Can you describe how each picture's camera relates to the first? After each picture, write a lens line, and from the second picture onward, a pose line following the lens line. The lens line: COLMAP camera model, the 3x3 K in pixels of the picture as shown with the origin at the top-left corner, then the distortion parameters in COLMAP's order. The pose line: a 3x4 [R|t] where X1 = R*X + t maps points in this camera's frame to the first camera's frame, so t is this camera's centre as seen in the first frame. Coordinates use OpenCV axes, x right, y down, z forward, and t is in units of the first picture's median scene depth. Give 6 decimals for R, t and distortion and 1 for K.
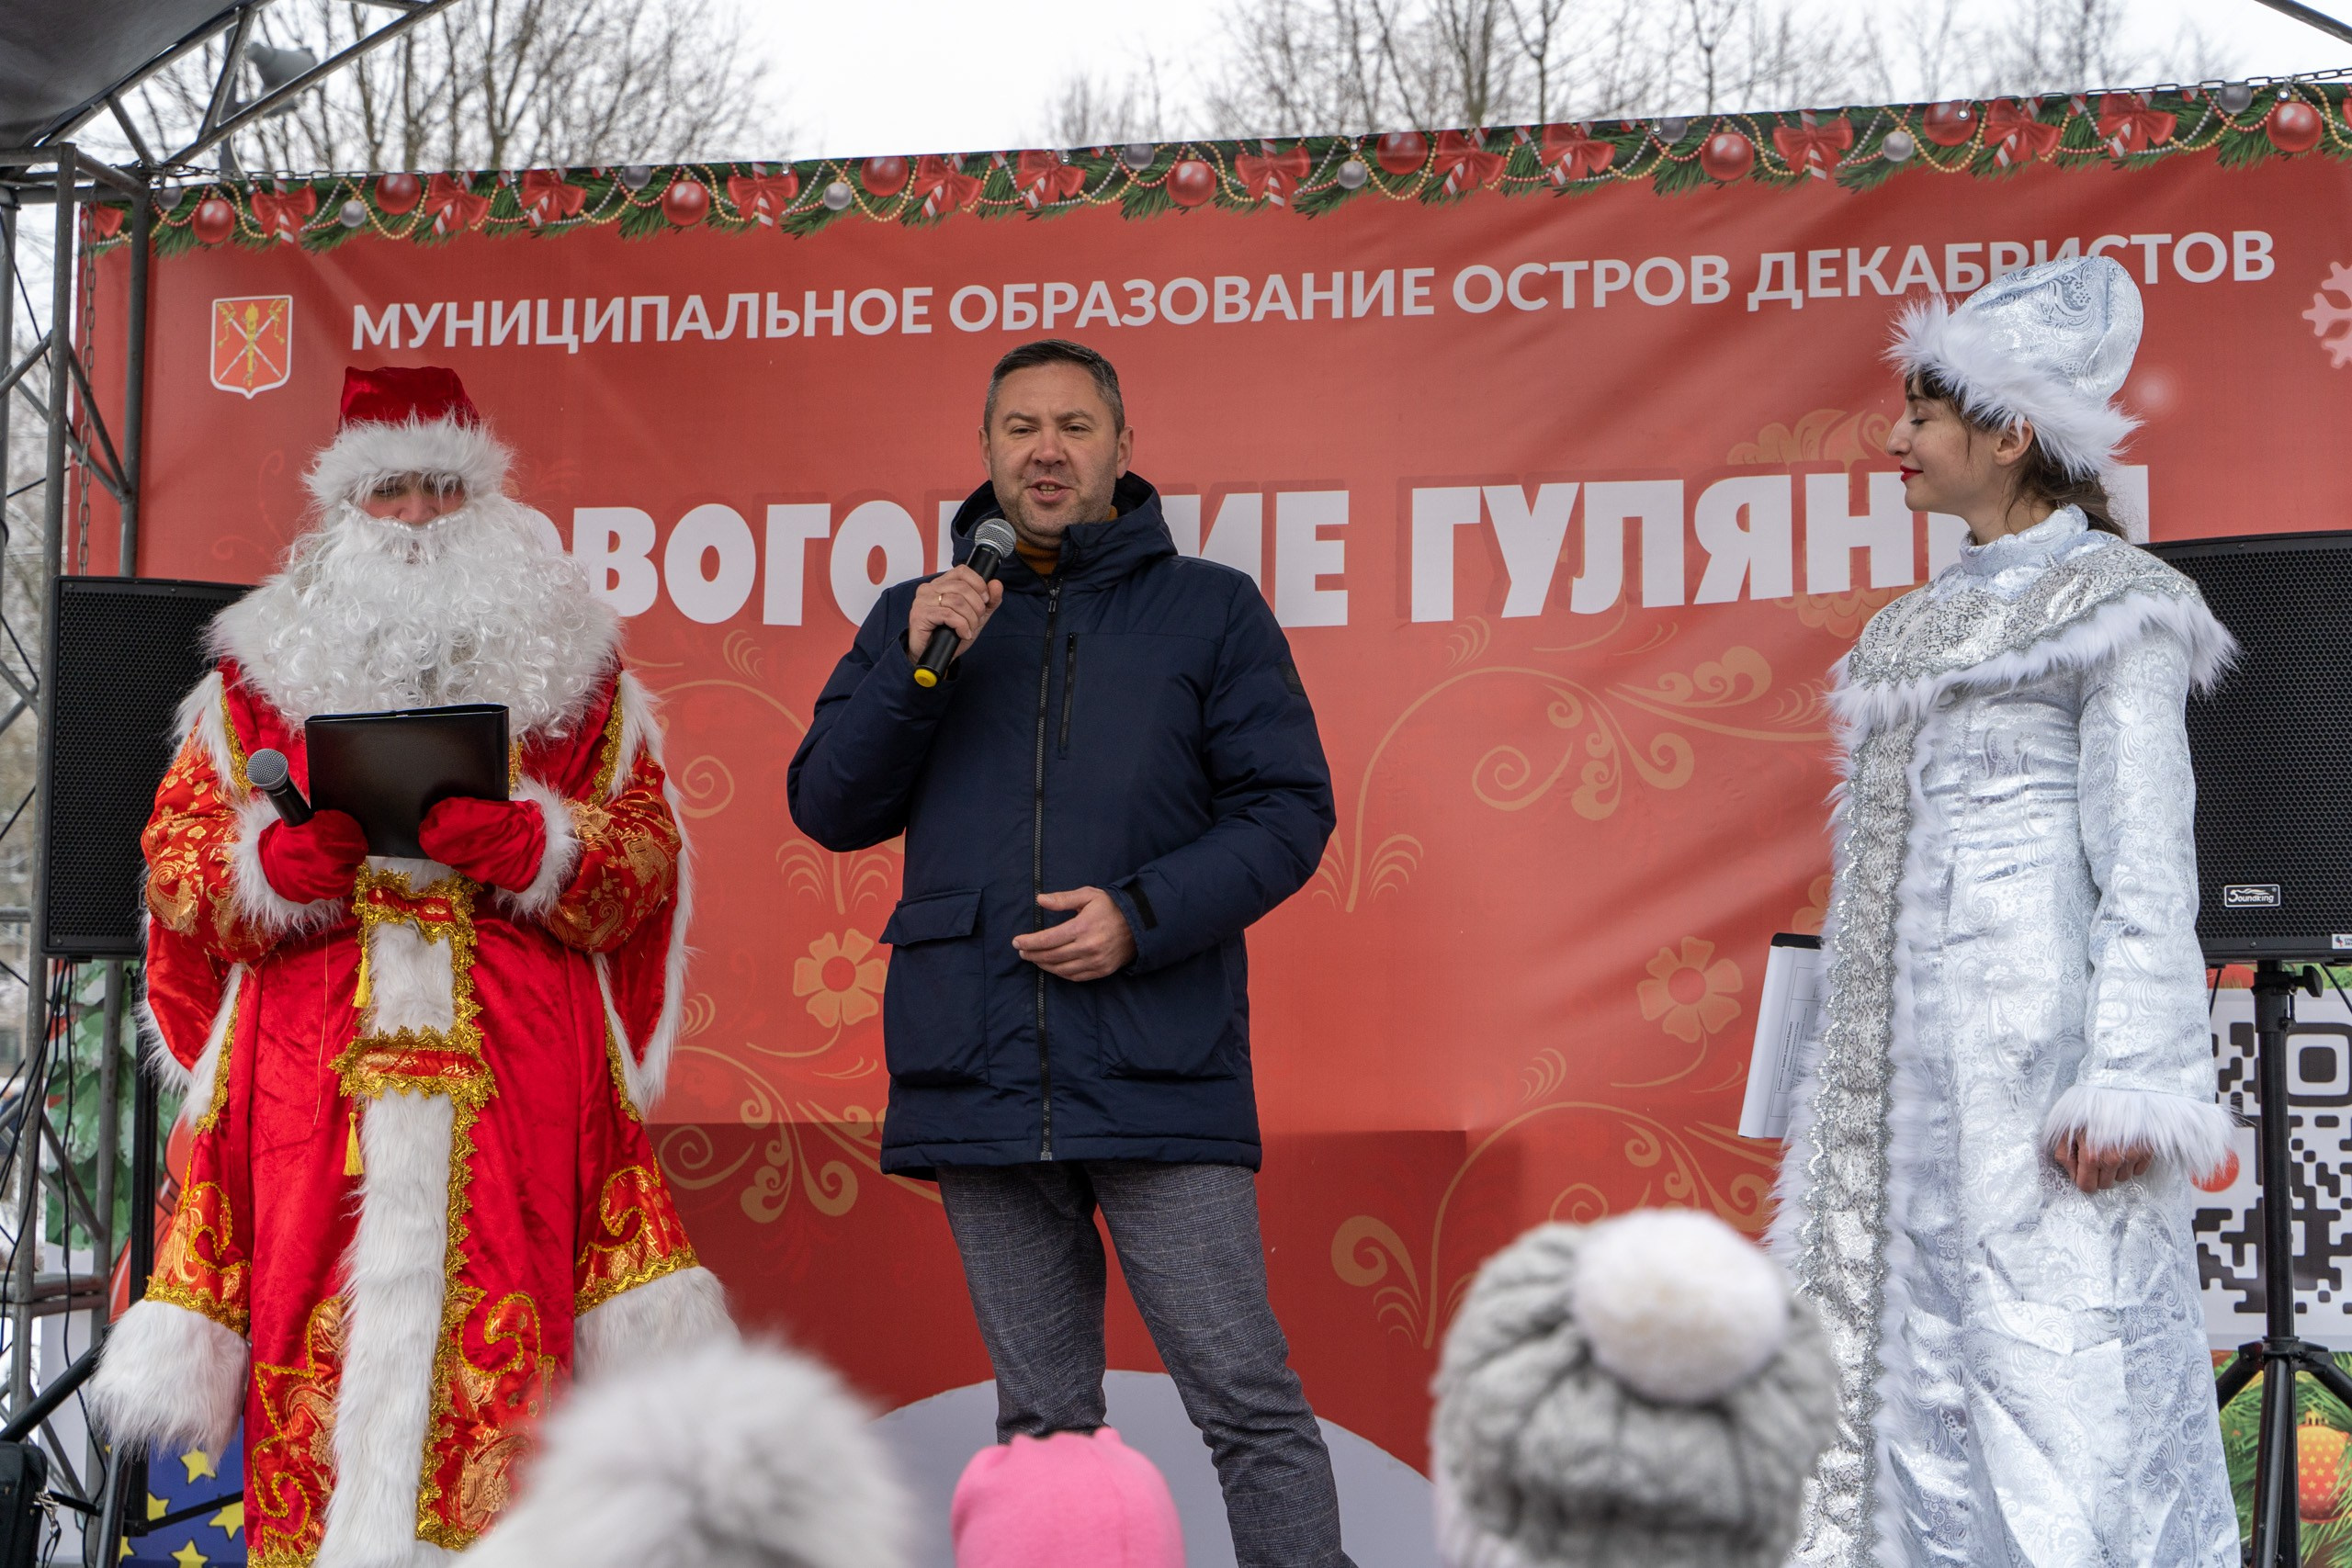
lens RADIAL K [[3210.5, 0, 1200.1], [0, 3210.5, 829.5], [0, 0, 1]] dist [0.001862, 0.000000]
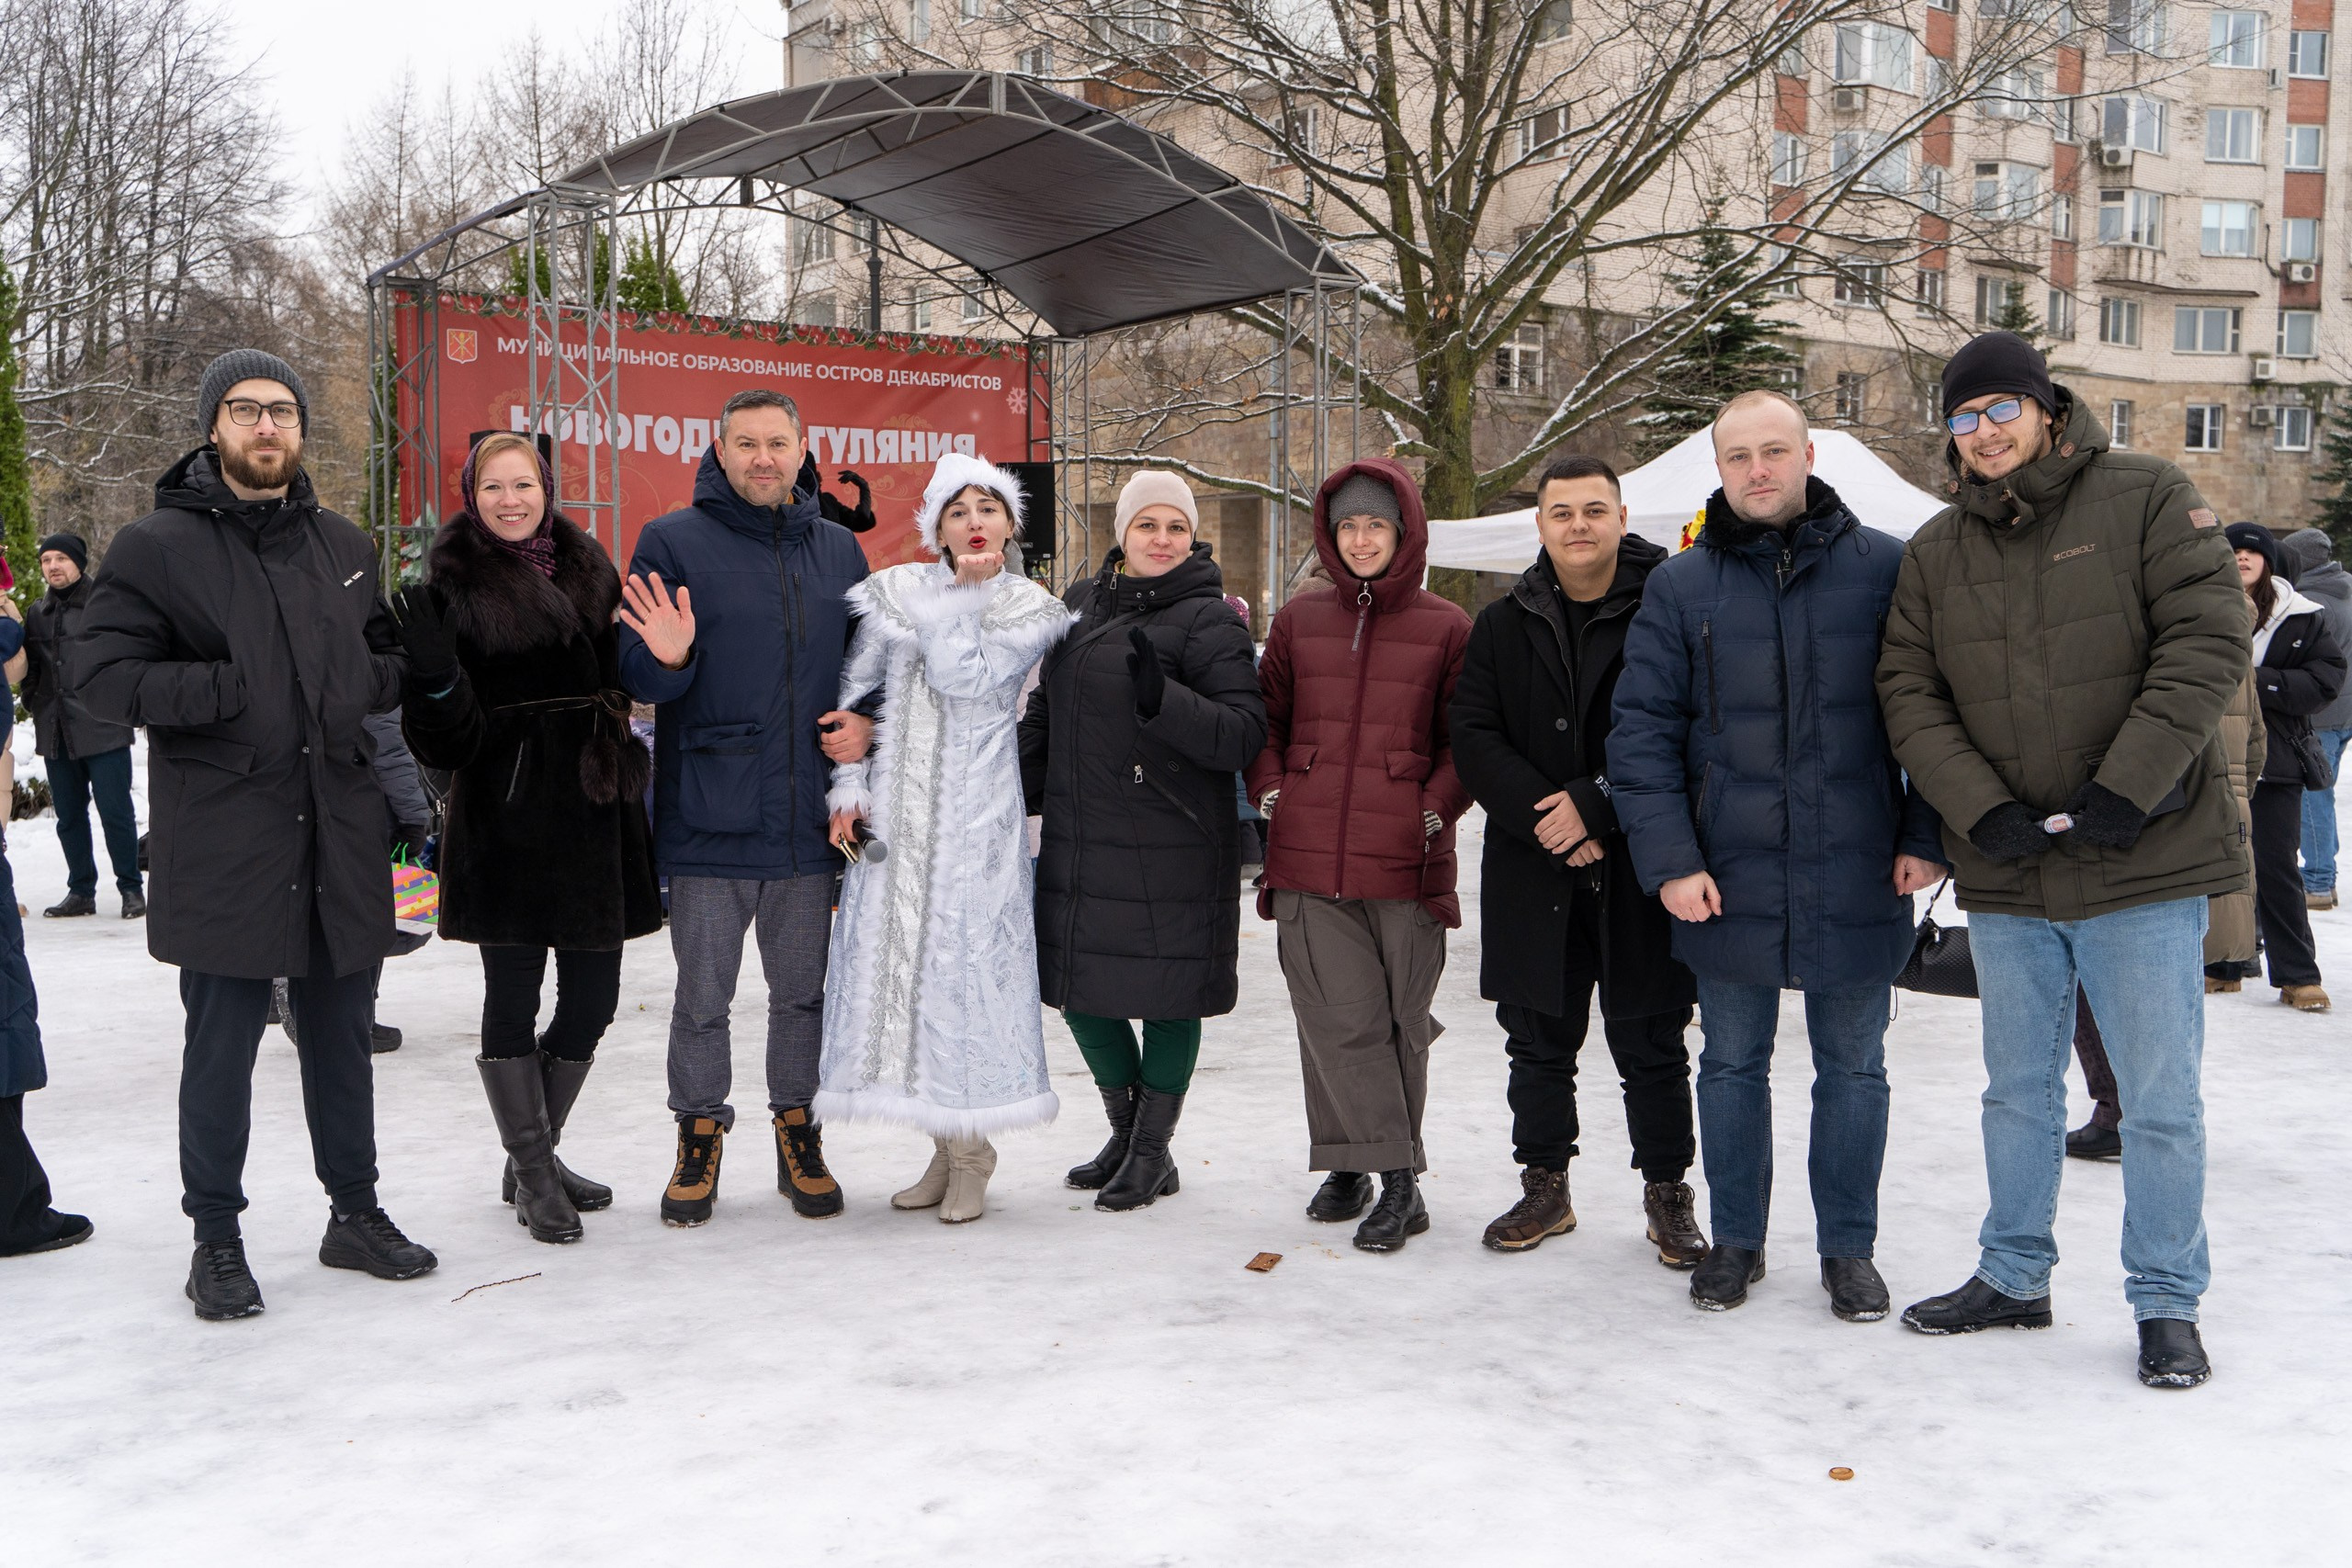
lens RADIAL K [[2217.7, 0, 1135.4], [0, 2217.7, 824.3], [0, 0, 1]] dist [0.006798, 0.000000]
pose [[0.717077, -0.061132, 0.694308, -1.445689], [-0.051498, 0.988777, 0.140246, -0.029956], [-0.695089, -0.136323, 0.705881, -1.108825]]
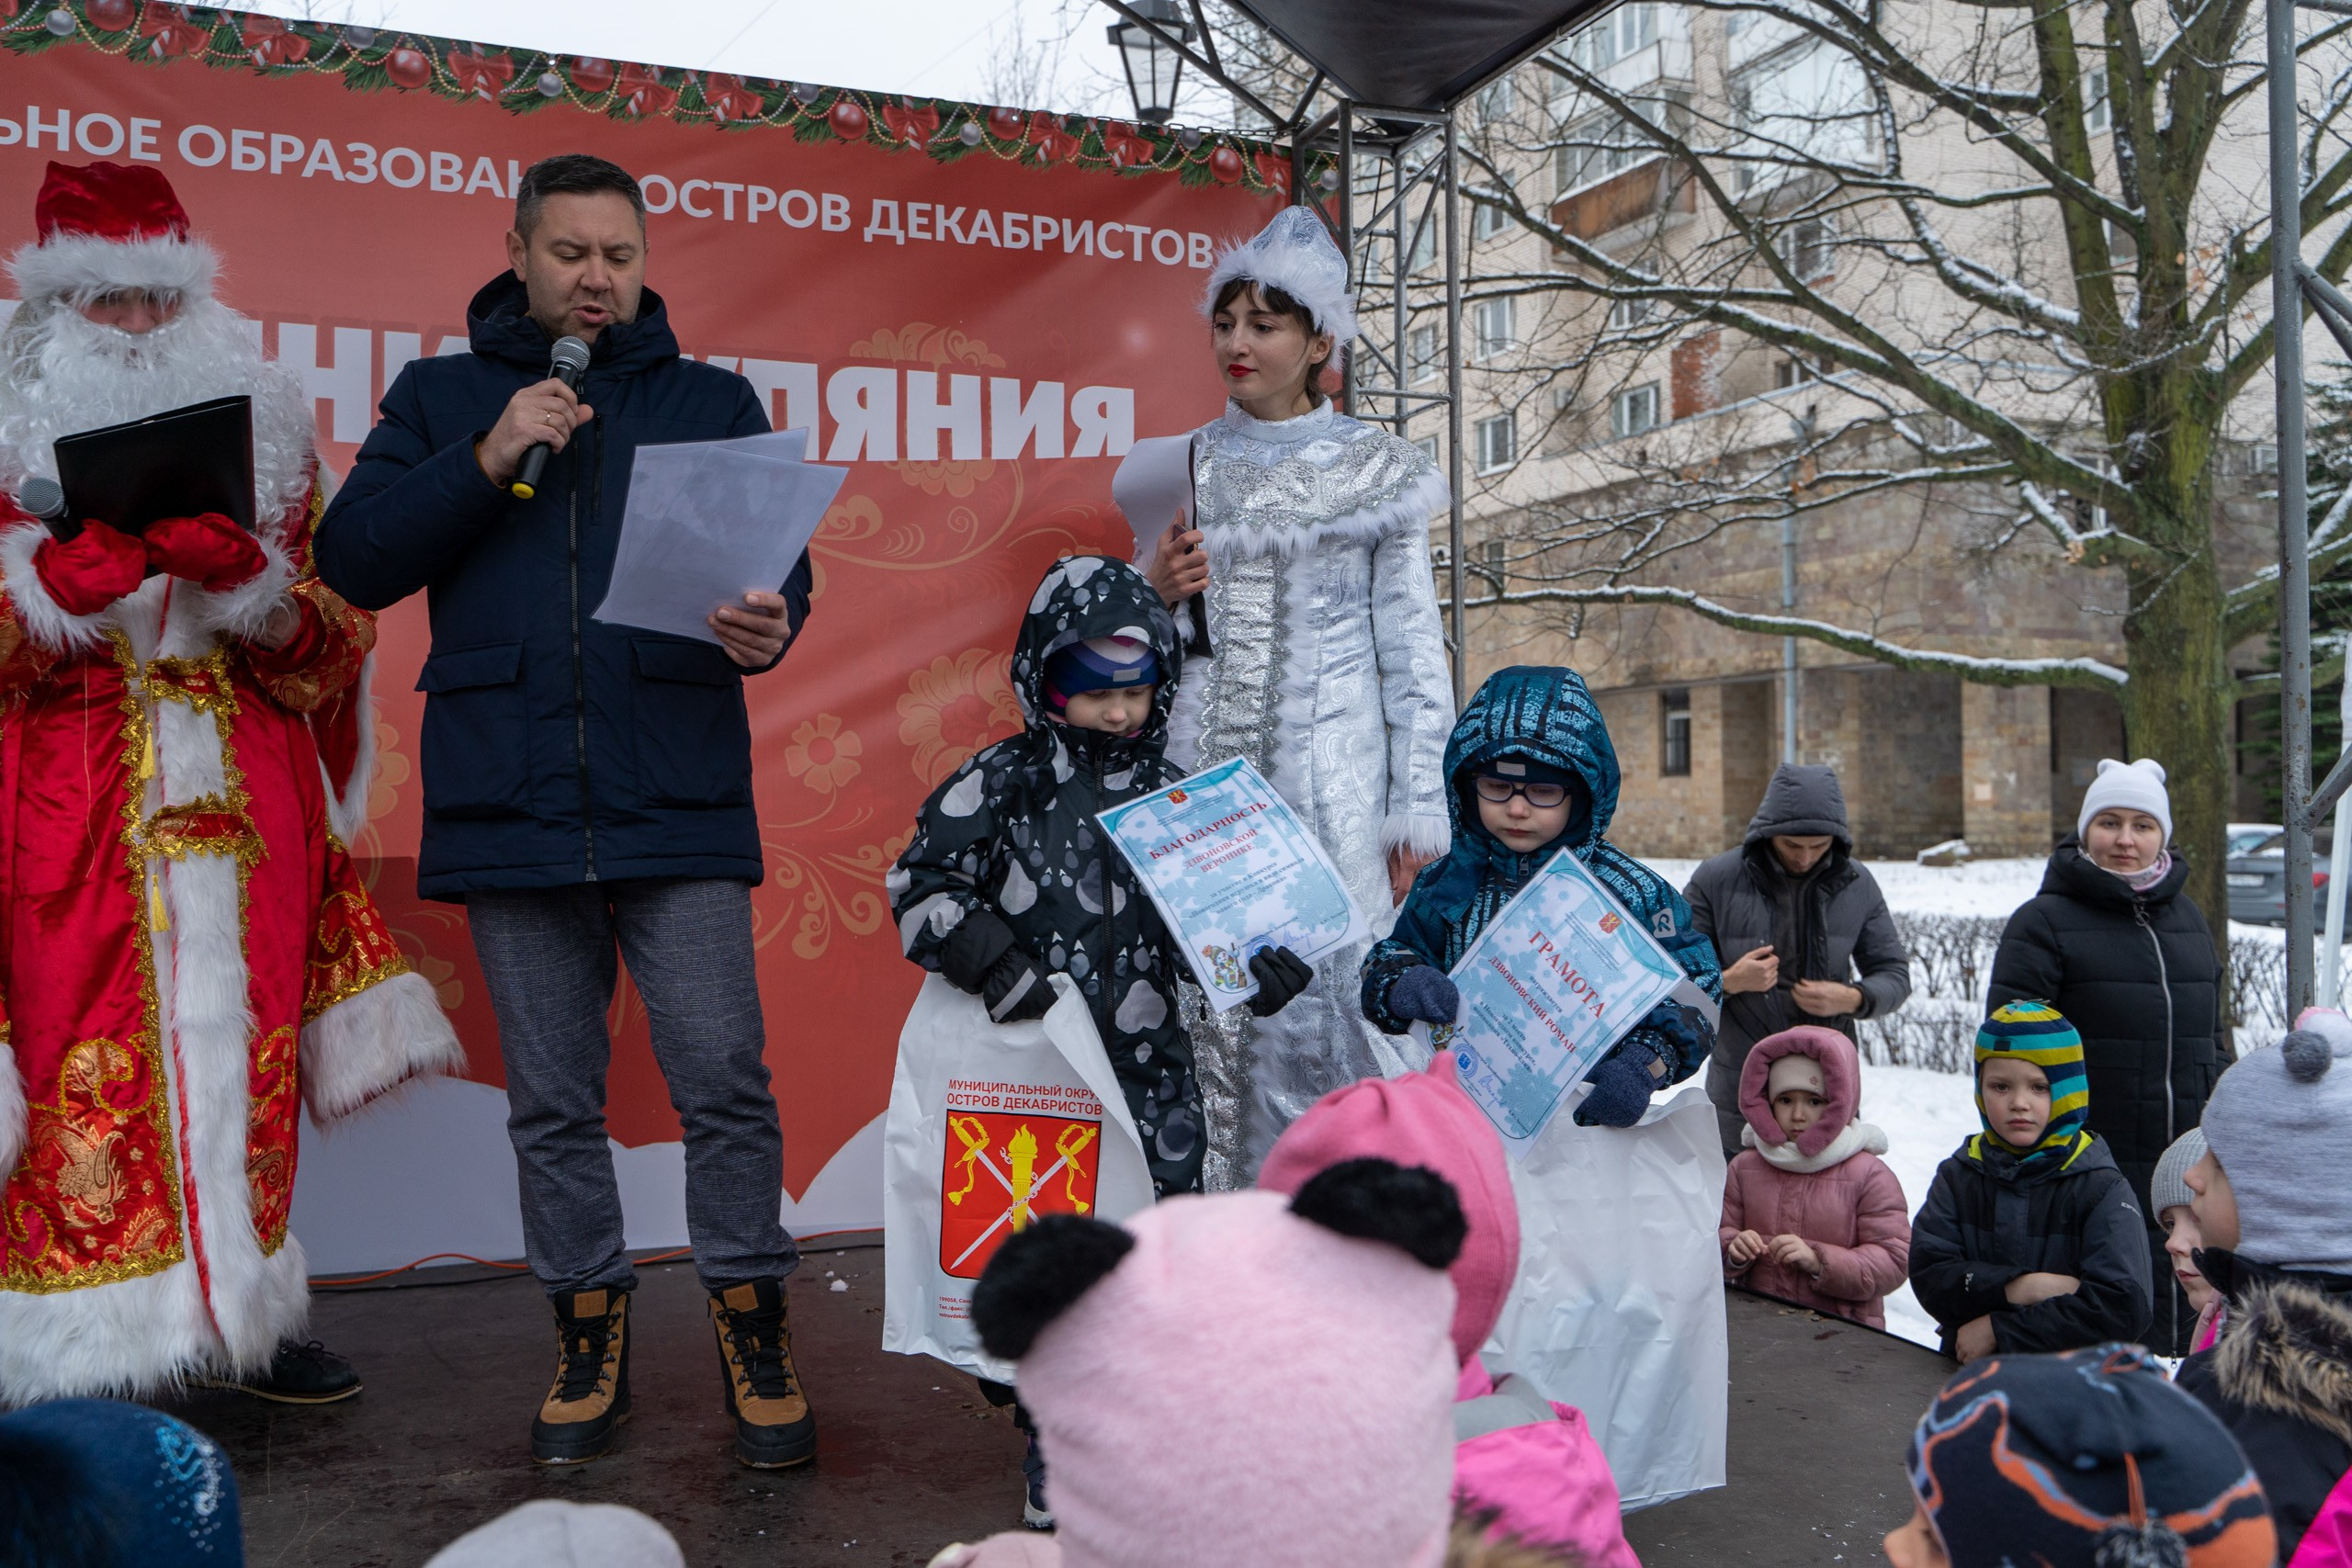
lens RADIAL K [[2165.5, 0, 1181.3], [0, 2165.5, 785.4], [0, 0, 1]] dist [-0.004371, 0.000000]
pose [[0.841211, 0.004579, 0.540687, -0.195591], [-0.031481, 0.998683, 0.040521, 0.021326], [-0.539789, -0.051108, 0.840247, 0.166785]]
